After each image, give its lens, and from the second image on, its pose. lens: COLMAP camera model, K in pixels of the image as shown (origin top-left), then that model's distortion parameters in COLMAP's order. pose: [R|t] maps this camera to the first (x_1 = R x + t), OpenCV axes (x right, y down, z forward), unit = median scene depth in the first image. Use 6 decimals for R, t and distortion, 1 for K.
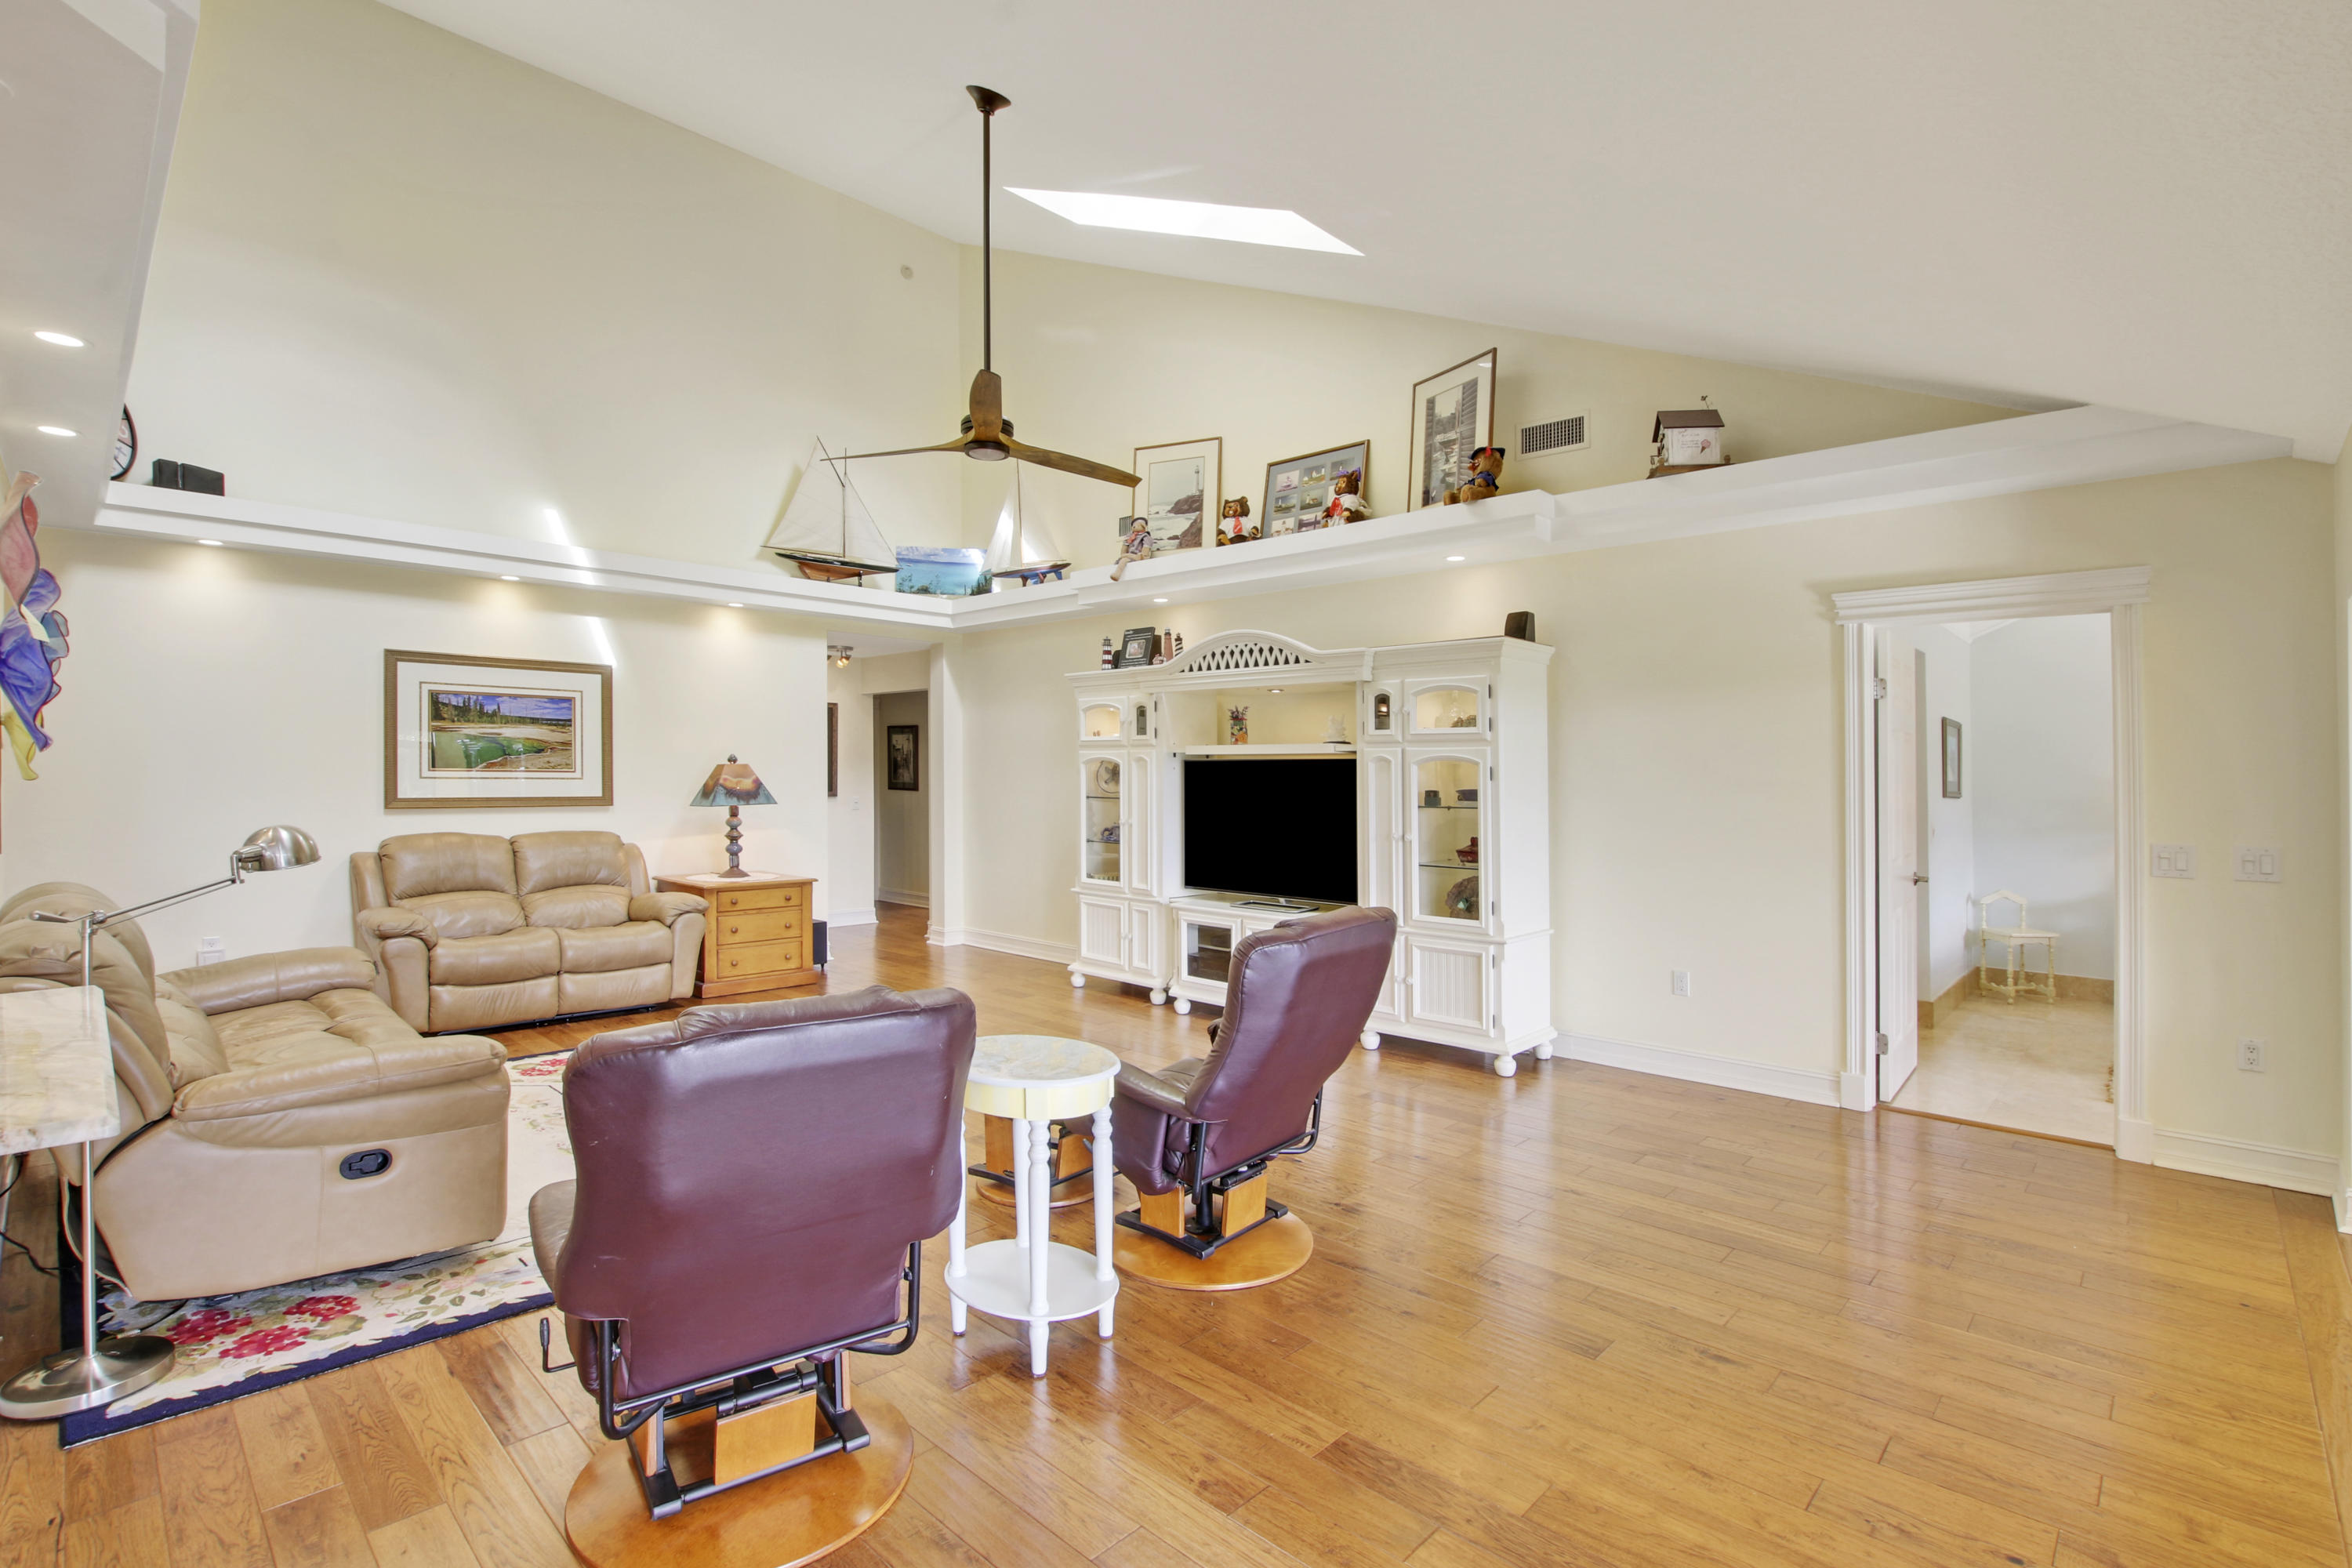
lens RADIAL K [[1098.3, 0, 1192.4], [0, 1098.3, 770.2], [0, 0, 1]] dist [-0.023013, 0.001130]
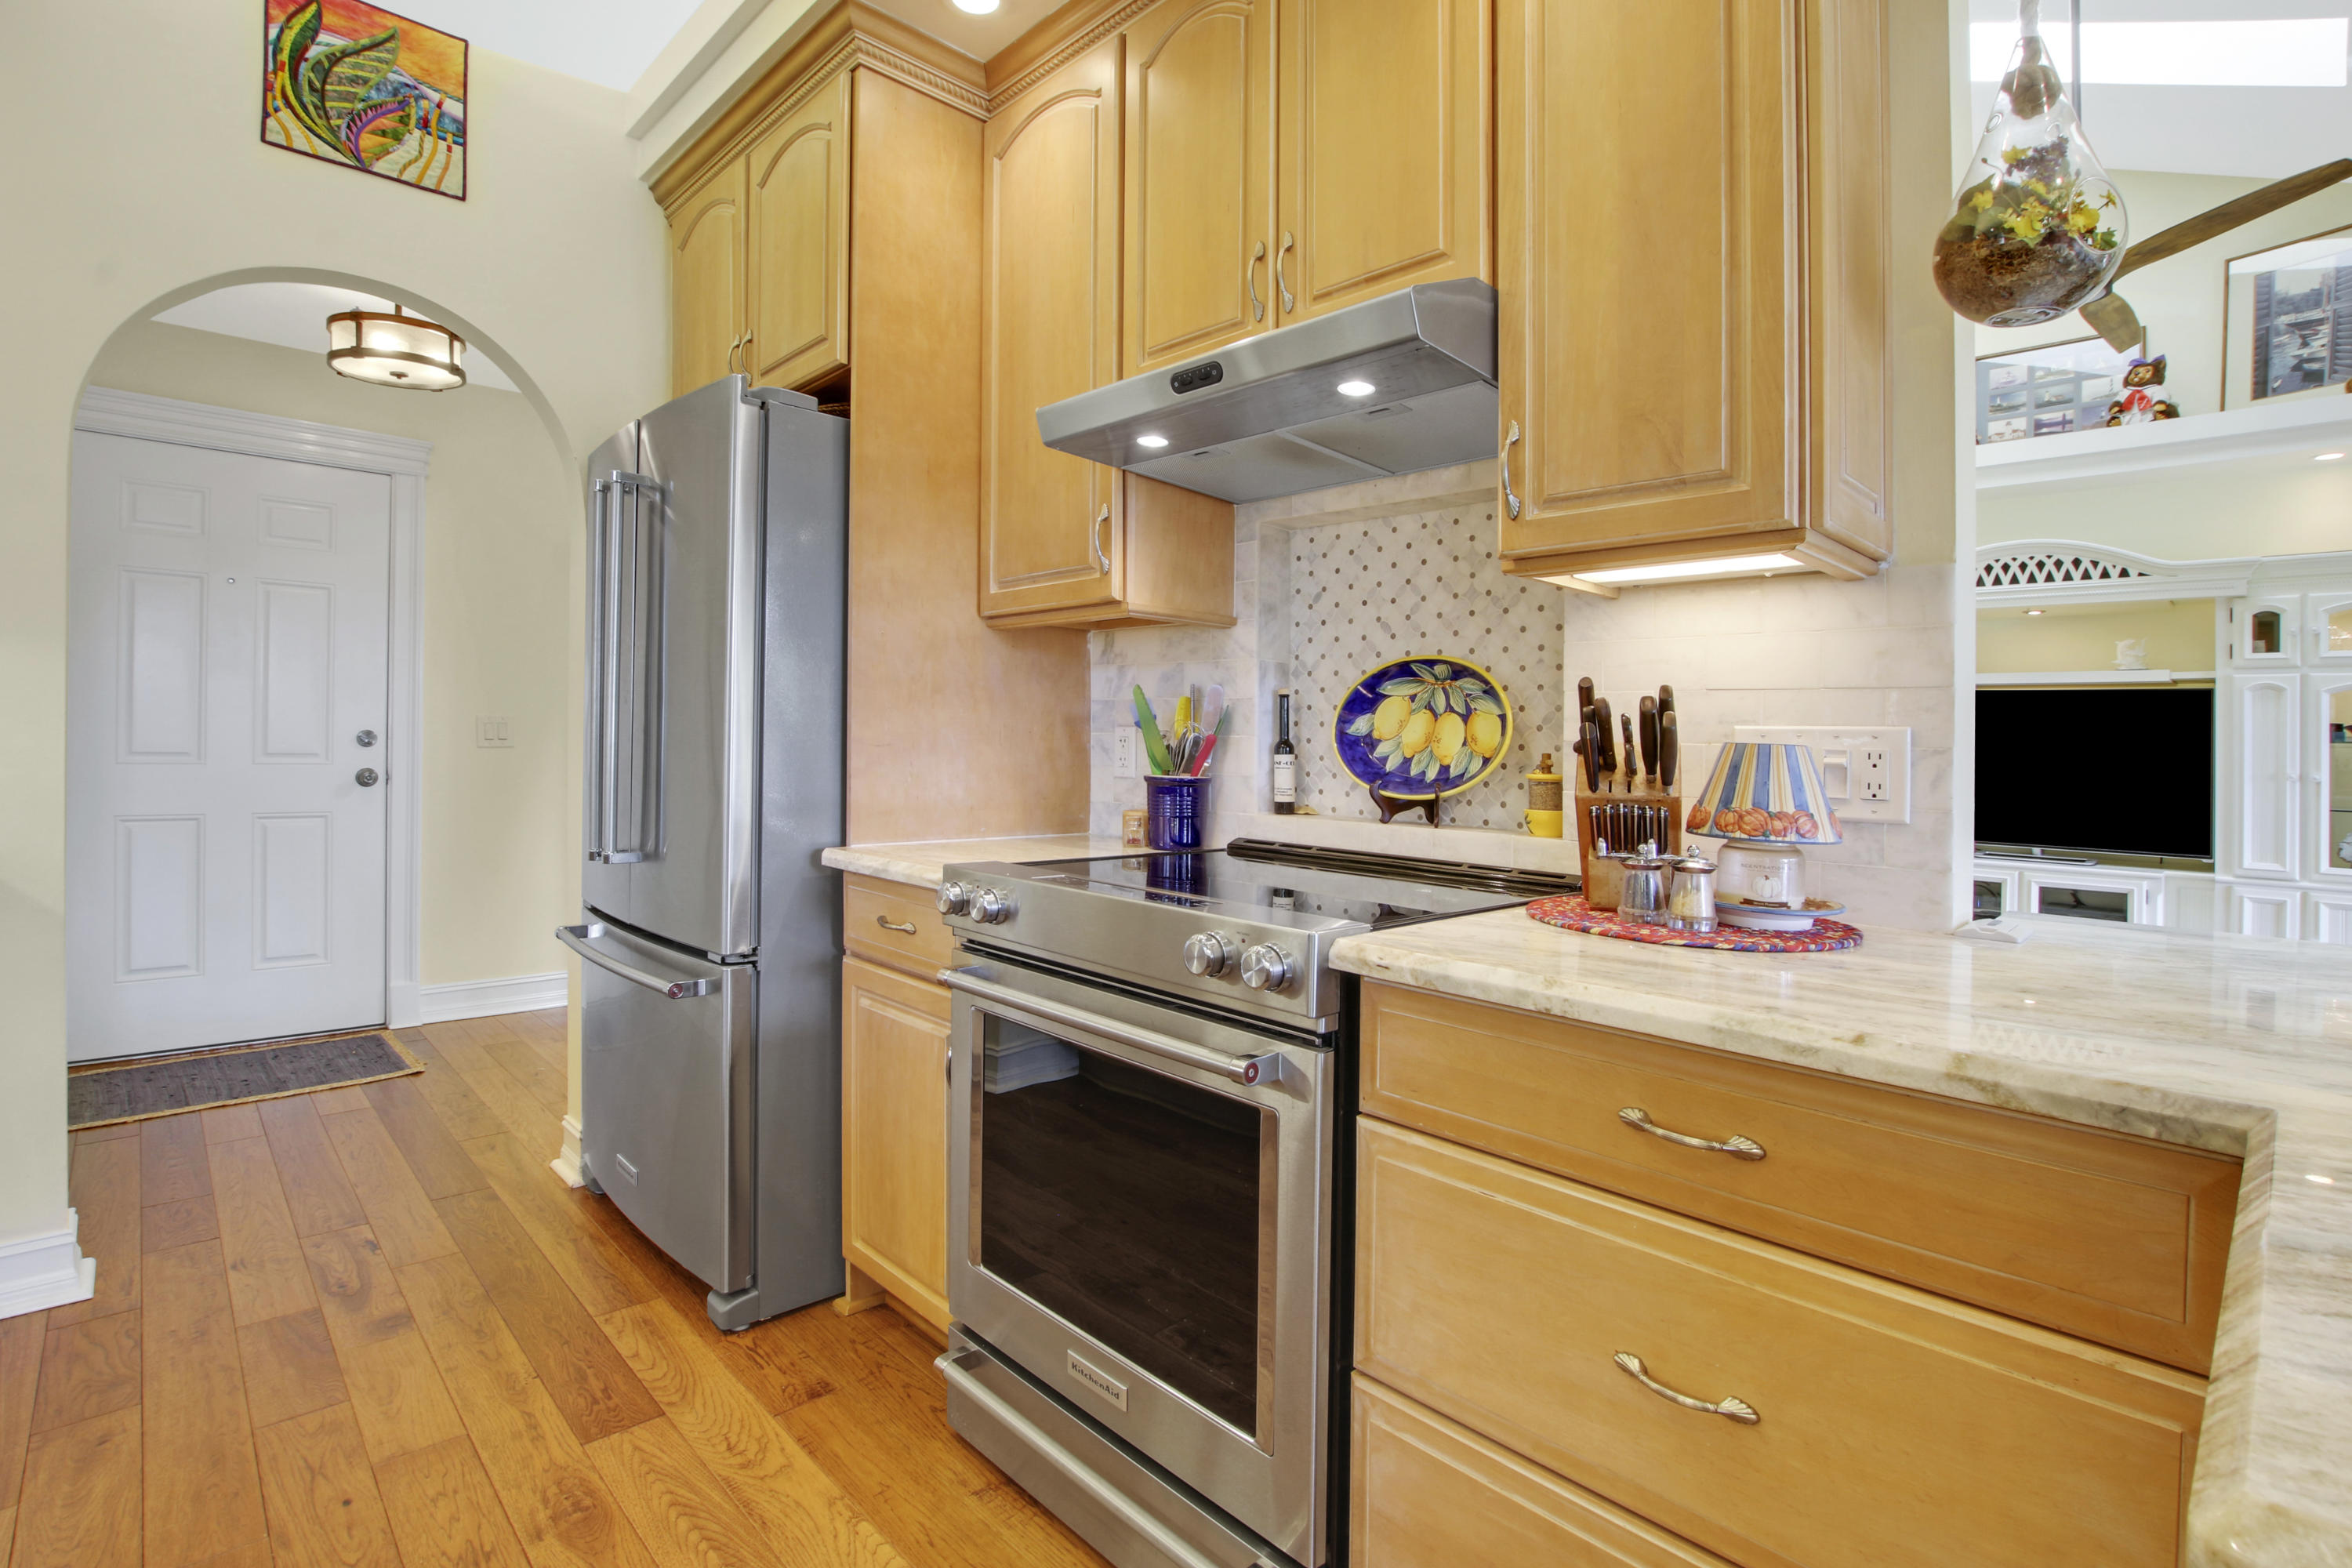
lens RADIAL K [[1098.3, 0, 1220.8], [0, 1098.3, 716.3], [0, 0, 1]] dist [-0.023013, 0.001130]
pose [[0.999729, 0.006434, -0.022382, -0.555709], [-0.006667, 0.999924, -0.010382, 0.024116], [0.022313, 0.010529, 0.999696, 0.124233]]
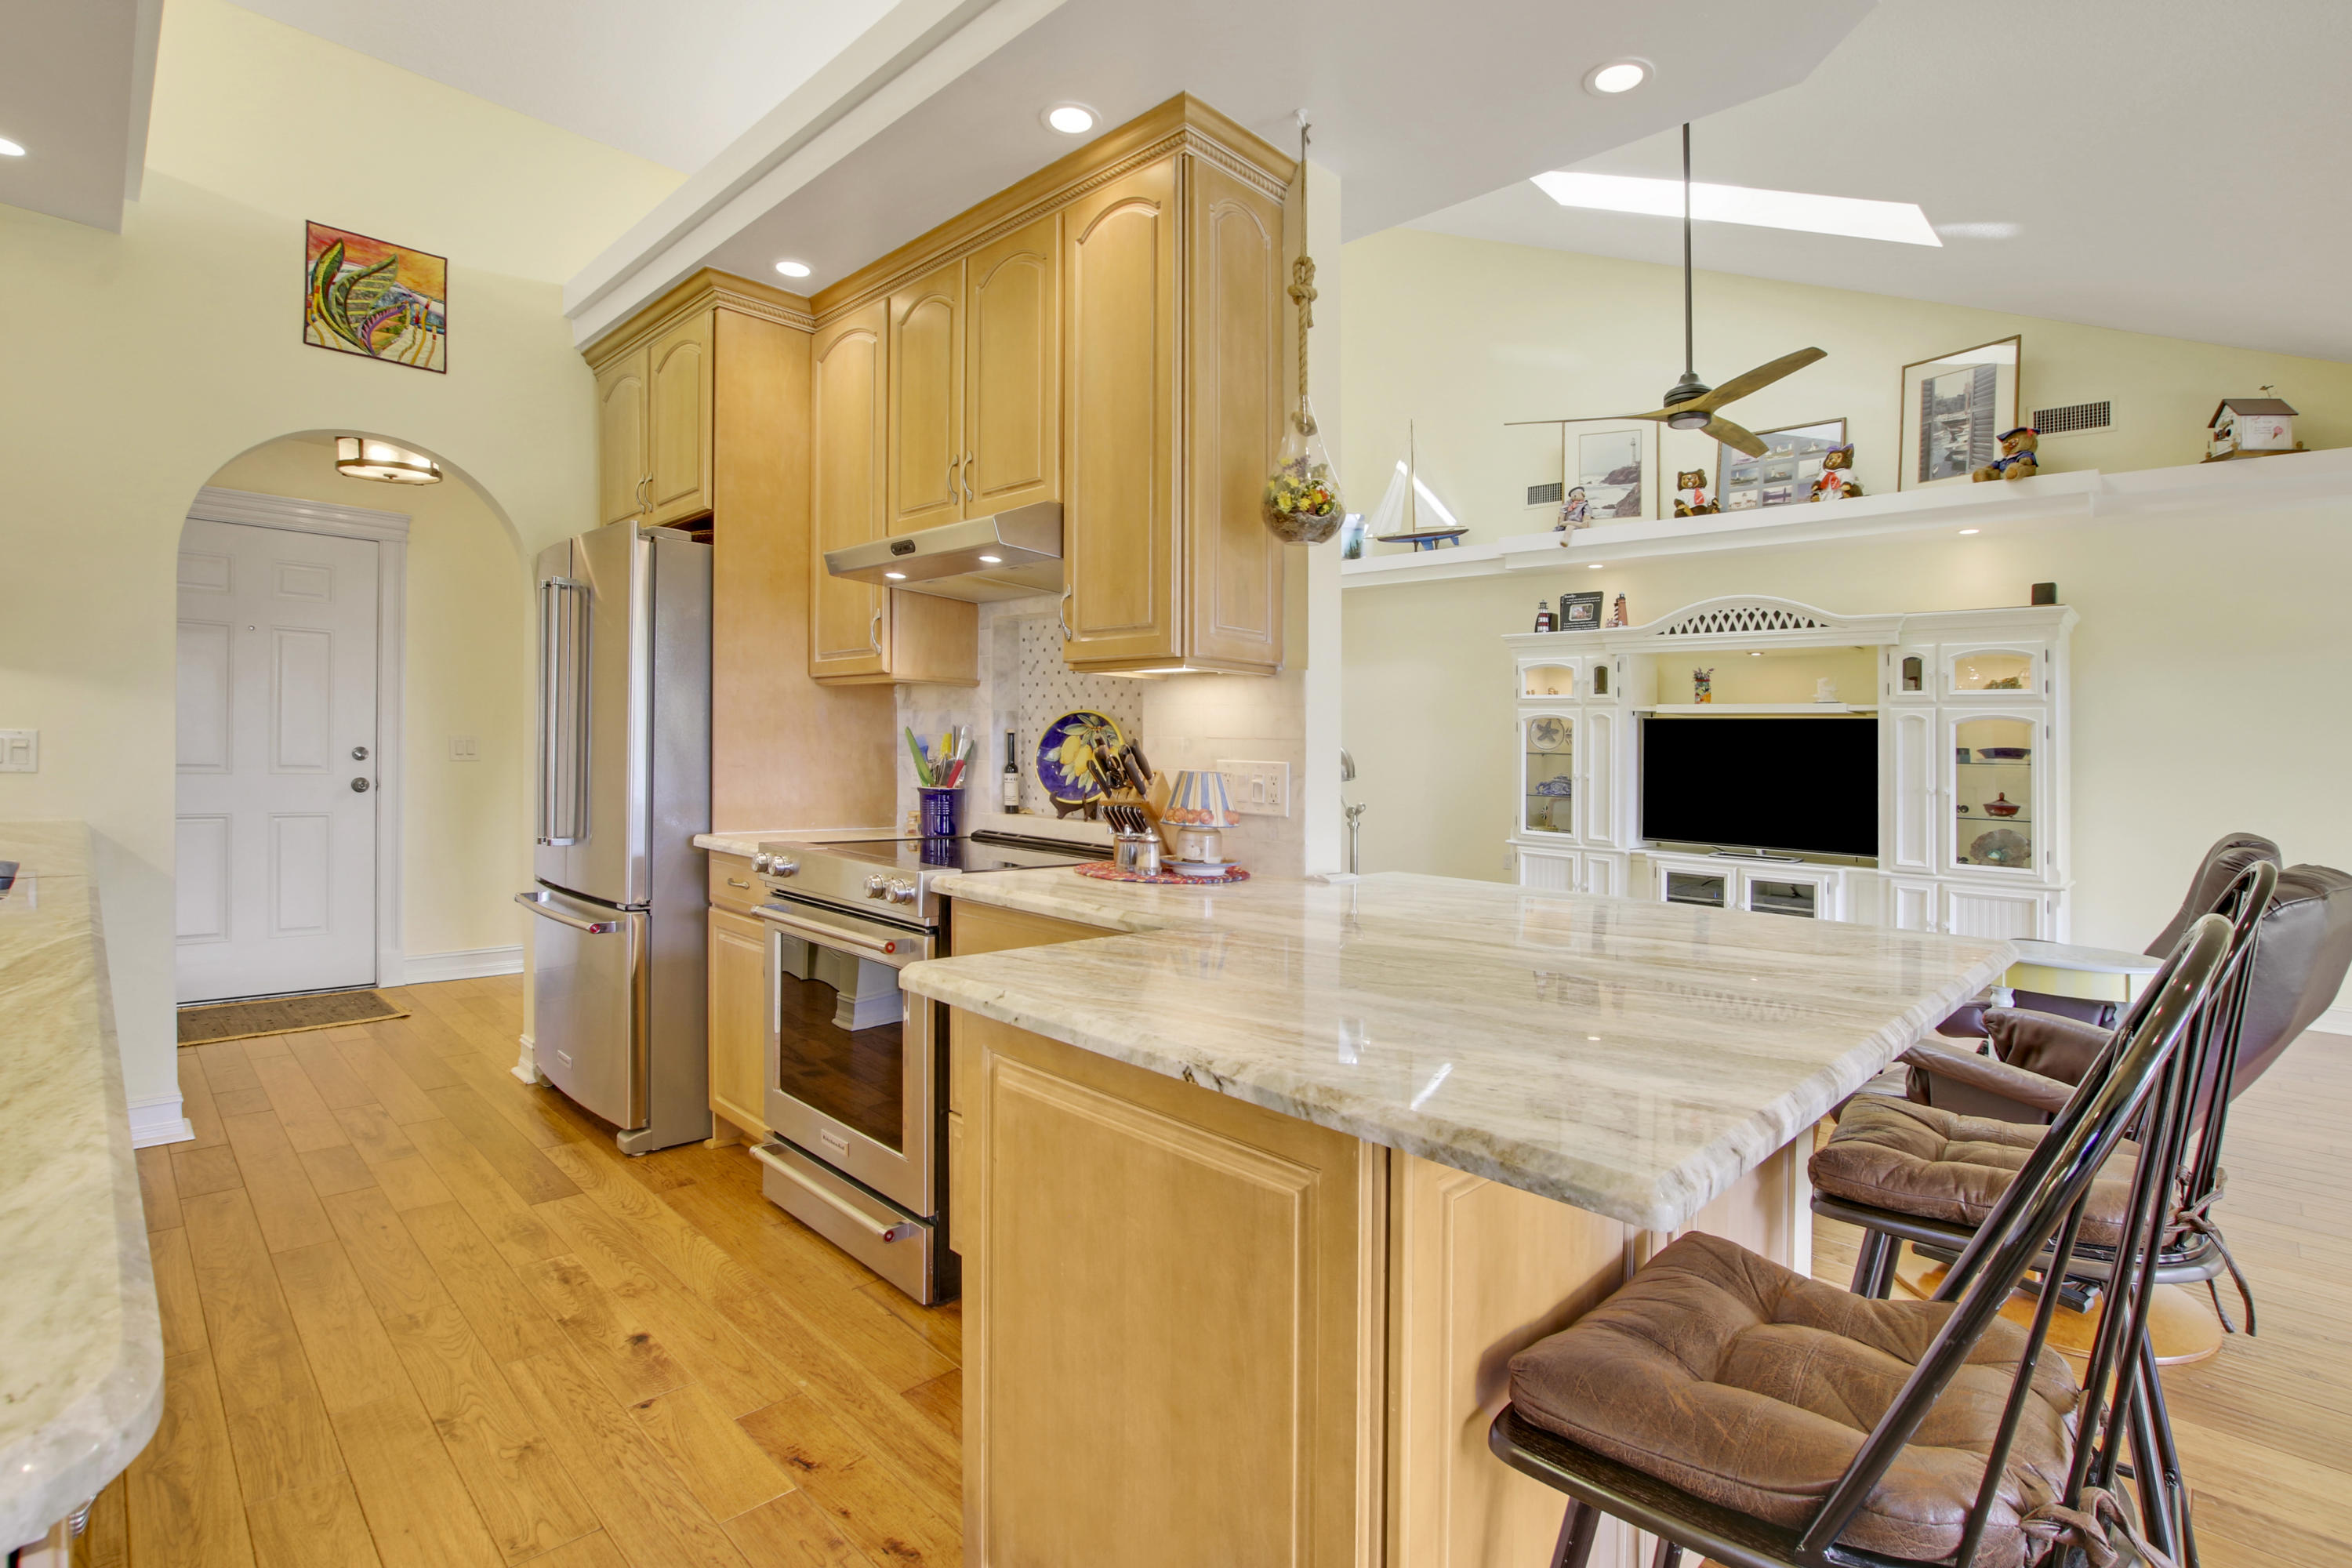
lens RADIAL K [[1098.3, 0, 1222.6], [0, 1098.3, 739.5], [0, 0, 1]] dist [-0.023013, 0.001130]
pose [[0.999918, 0.011625, 0.005295, -0.442895], [-0.011637, 0.999930, 0.002245, 0.014043], [-0.005268, -0.002307, 0.999983, -0.049623]]
